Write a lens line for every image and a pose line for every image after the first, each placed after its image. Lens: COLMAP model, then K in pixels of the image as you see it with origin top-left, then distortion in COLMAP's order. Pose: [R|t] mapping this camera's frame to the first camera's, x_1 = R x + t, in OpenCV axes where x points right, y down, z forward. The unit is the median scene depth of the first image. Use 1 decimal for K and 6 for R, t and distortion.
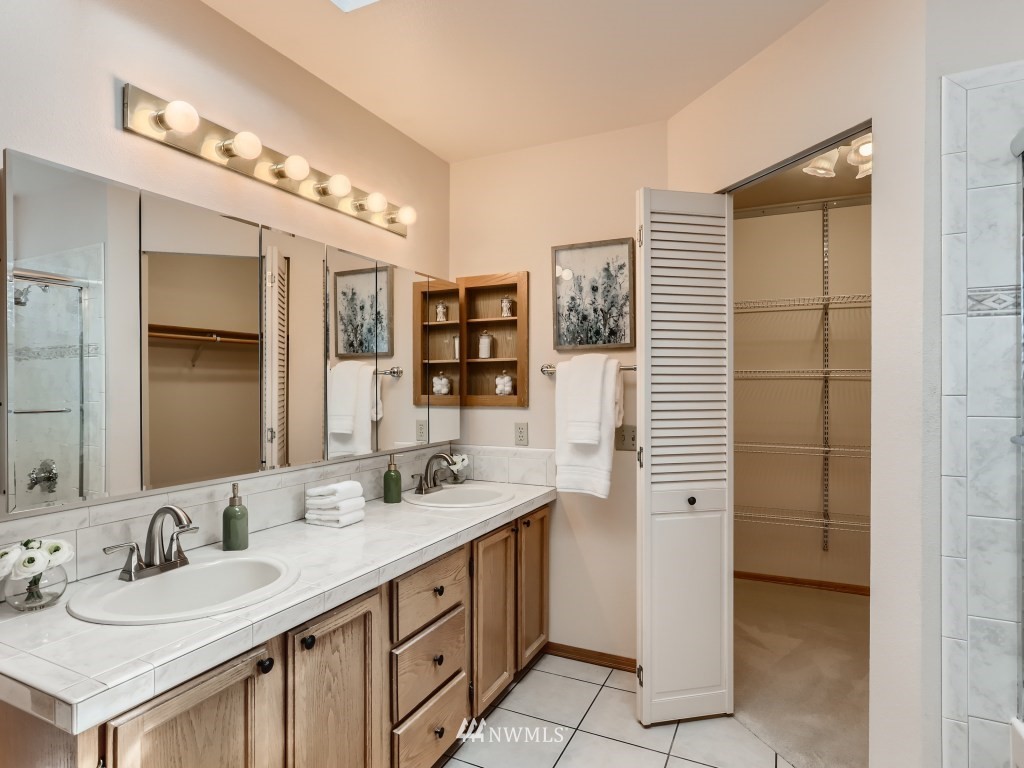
lens RADIAL K [[565.4, 0, 515.0], [0, 565.4, 375.4], [0, 0, 1]] dist [-0.005249, 0.001470]
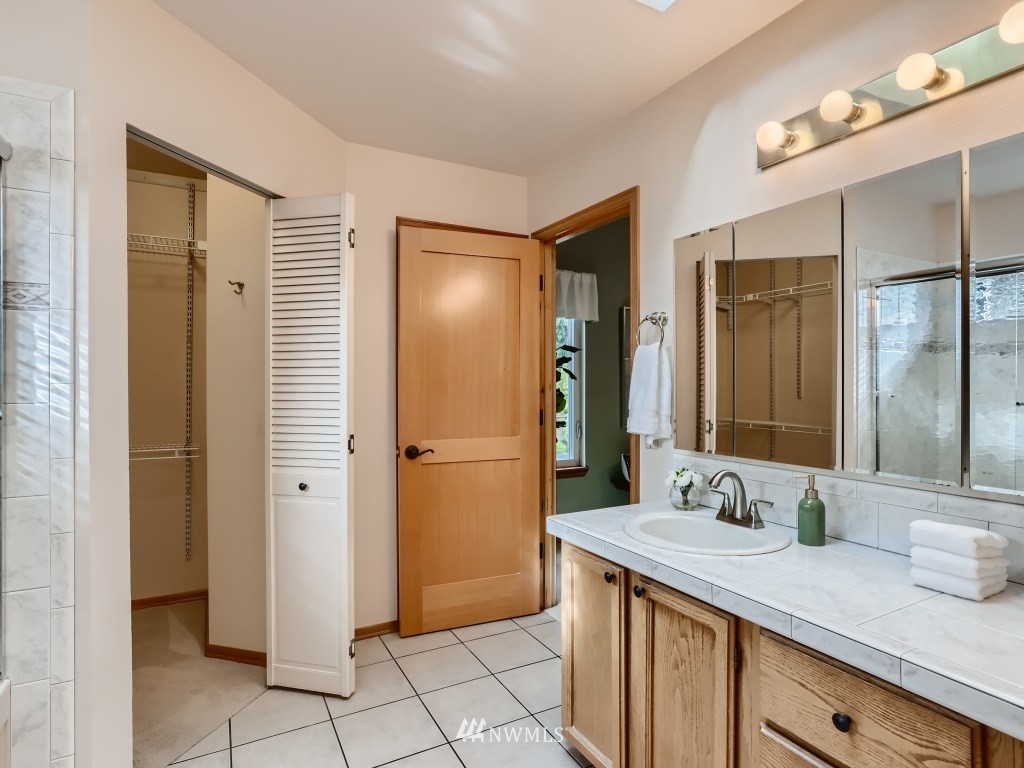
lens RADIAL K [[565.4, 0, 515.0], [0, 565.4, 375.4], [0, 0, 1]] dist [-0.005249, 0.001470]
pose [[-0.587888, 0.006694, -0.808915, 0.644411], [0.026734, 0.999580, -0.011157, 0.019529], [0.808501, -0.028185, -0.587820, 1.288776]]
